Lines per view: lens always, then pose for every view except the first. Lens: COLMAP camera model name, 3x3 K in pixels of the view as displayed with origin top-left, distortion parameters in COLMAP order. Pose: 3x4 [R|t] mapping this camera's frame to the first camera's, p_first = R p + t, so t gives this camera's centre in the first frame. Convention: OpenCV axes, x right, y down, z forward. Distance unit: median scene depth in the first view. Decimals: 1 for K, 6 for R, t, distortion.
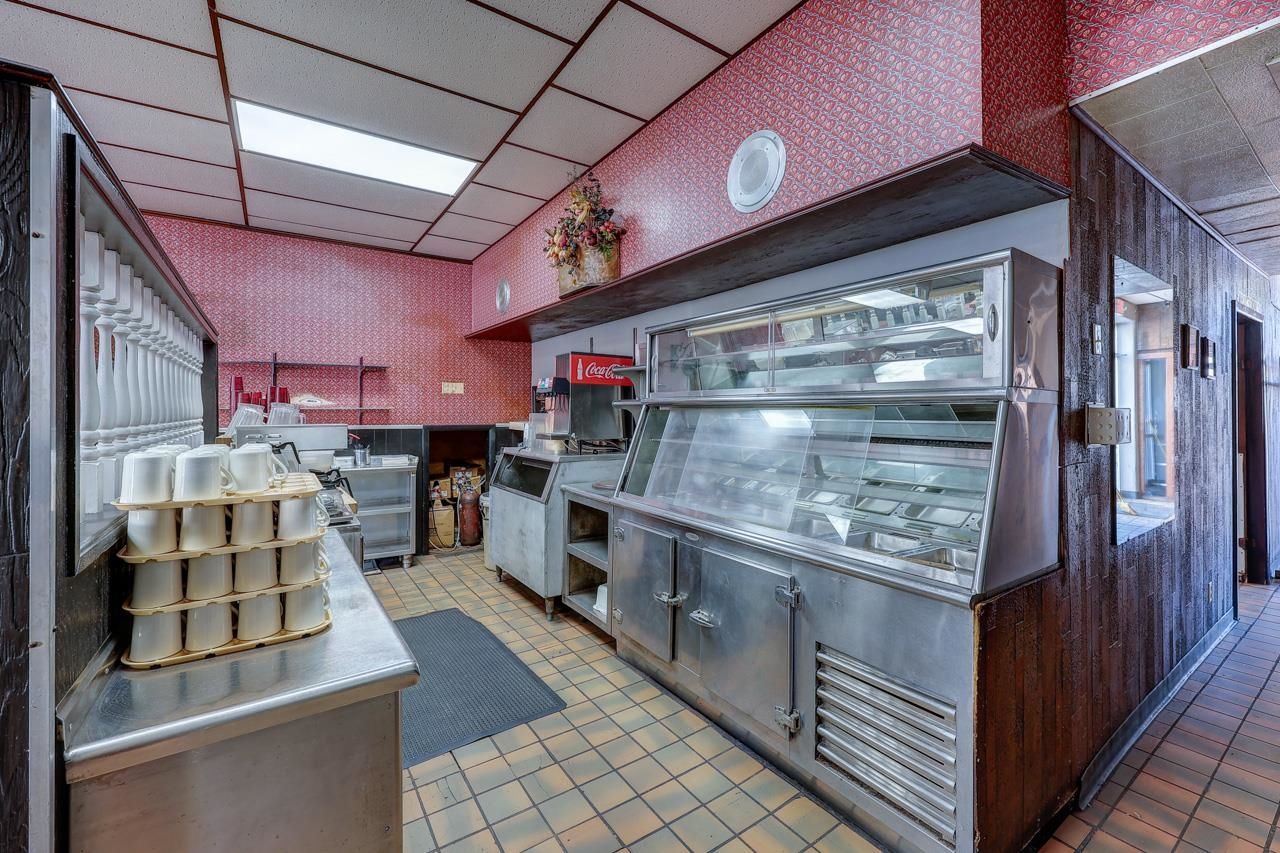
lens RADIAL K [[525.4, 0, 635.0], [0, 525.4, 409.9], [0, 0, 1]] dist [-0.001430, -0.000268]
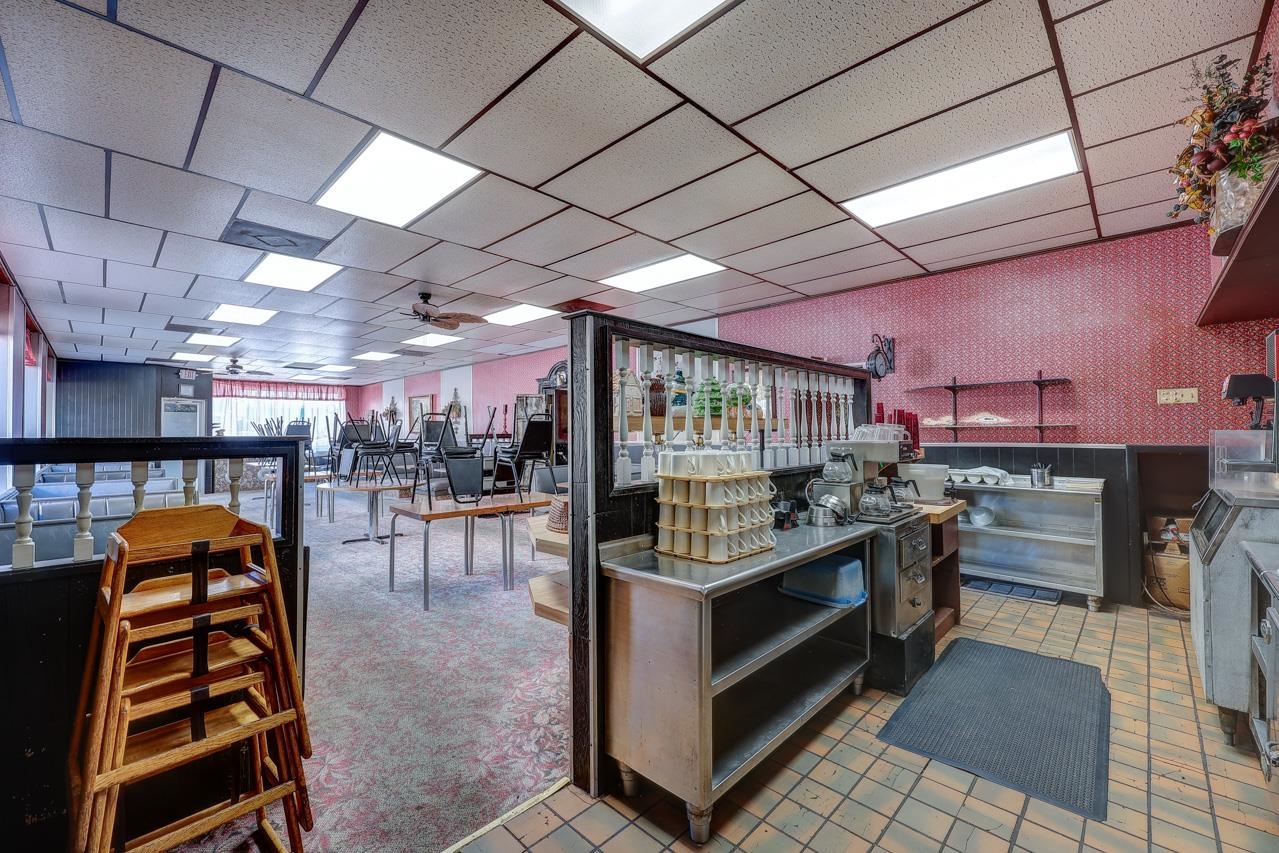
lens RADIAL K [[514.3, 0, 637.2], [0, 514.3, 424.0], [0, 0, 1]] dist [0.002482, 0.000315]
pose [[0.205800, -0.014950, -0.978480, 0.302671], [0.010011, 0.999863, -0.013171, -0.000027], [0.978543, -0.007085, 0.205922, 0.132194]]
